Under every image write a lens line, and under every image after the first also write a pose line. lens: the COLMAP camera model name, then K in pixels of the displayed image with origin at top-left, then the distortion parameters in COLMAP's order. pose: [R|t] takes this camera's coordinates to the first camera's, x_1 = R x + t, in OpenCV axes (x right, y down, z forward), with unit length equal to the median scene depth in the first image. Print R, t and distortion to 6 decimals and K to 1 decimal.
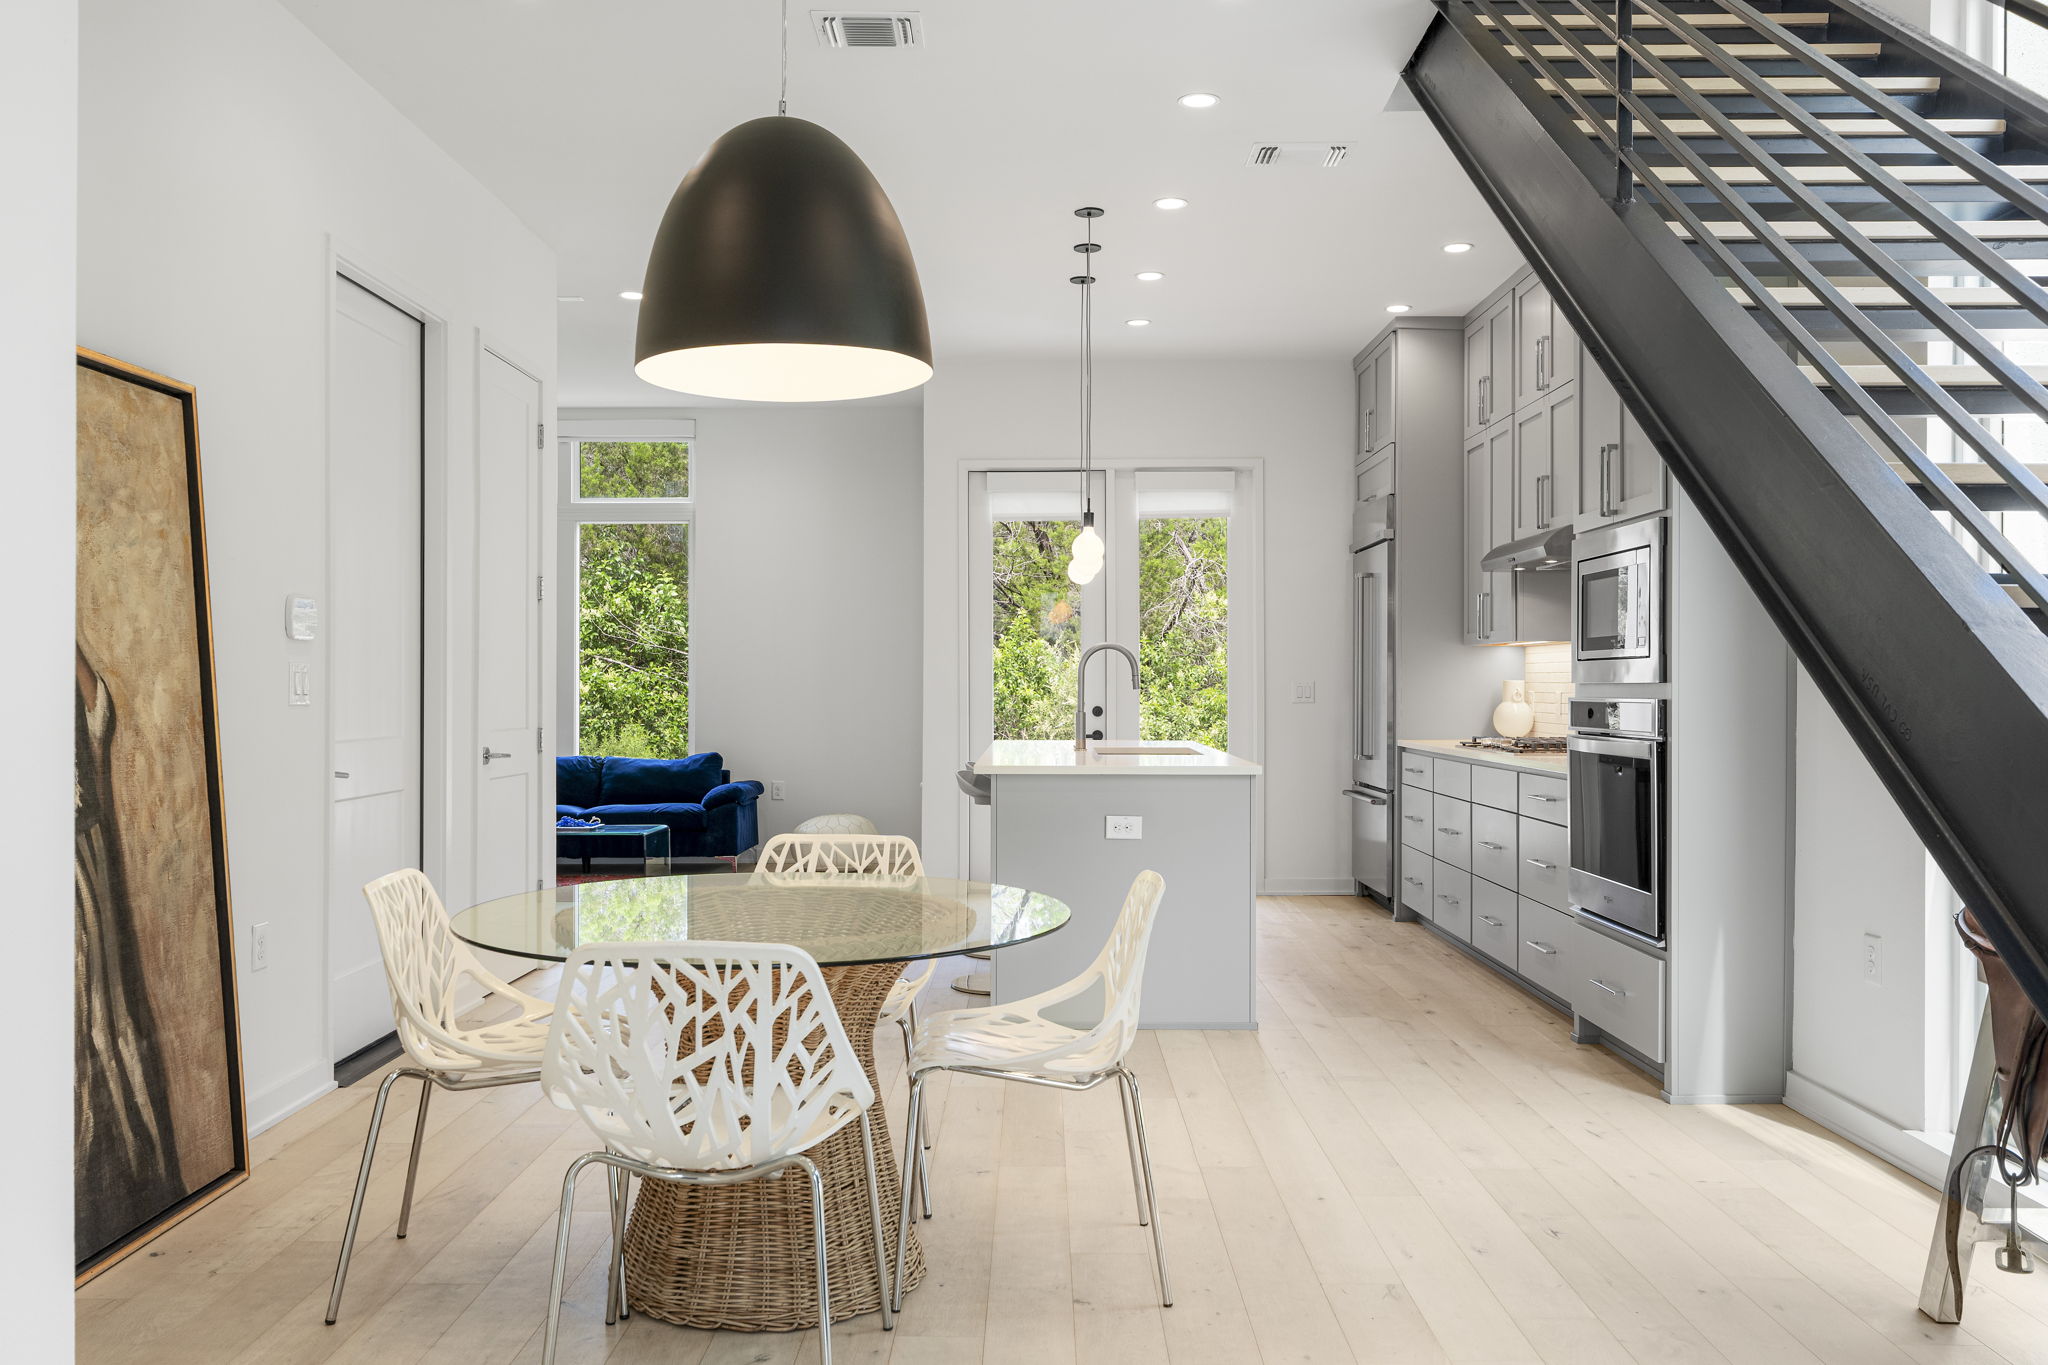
lens RADIAL K [[1616.3, 0, 1024.0], [0, 1616.3, 682.5], [0, 0, 1]] dist [-0.040796, -0.000669]
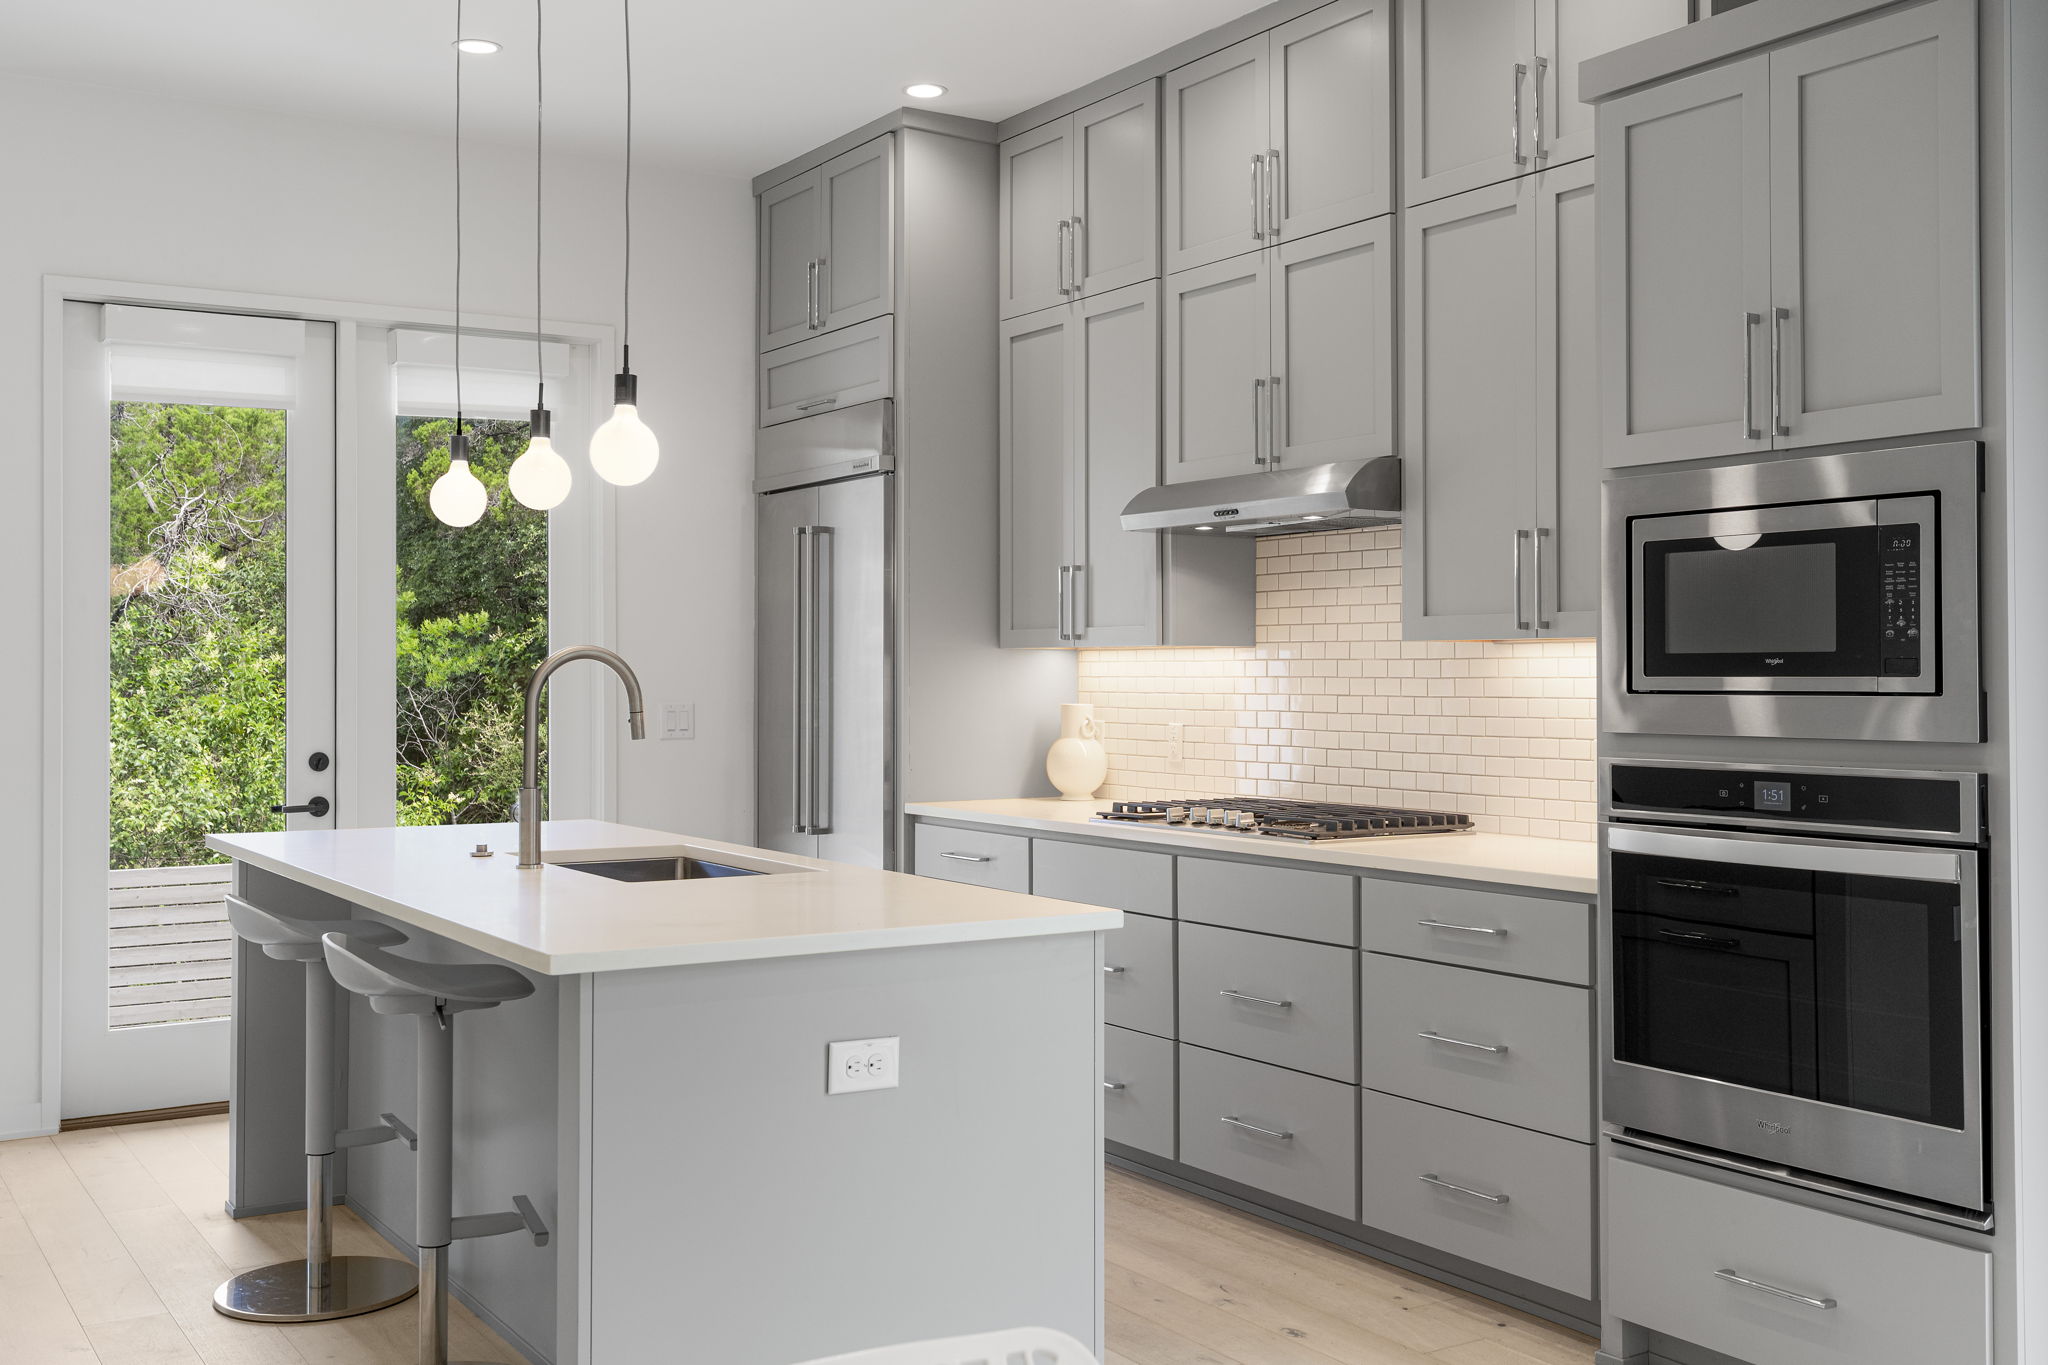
lens RADIAL K [[1994.7, 0, 1025.1], [0, 1994.7, 661.0], [0, 0, 1]] dist [0.130329, -0.307487]
pose [[0.838994, 0.002447, 0.544134, -0.152754], [0.000608, 0.999985, -0.005434, -0.014831], [-0.544140, 0.004890, 0.838980, 0.368179]]
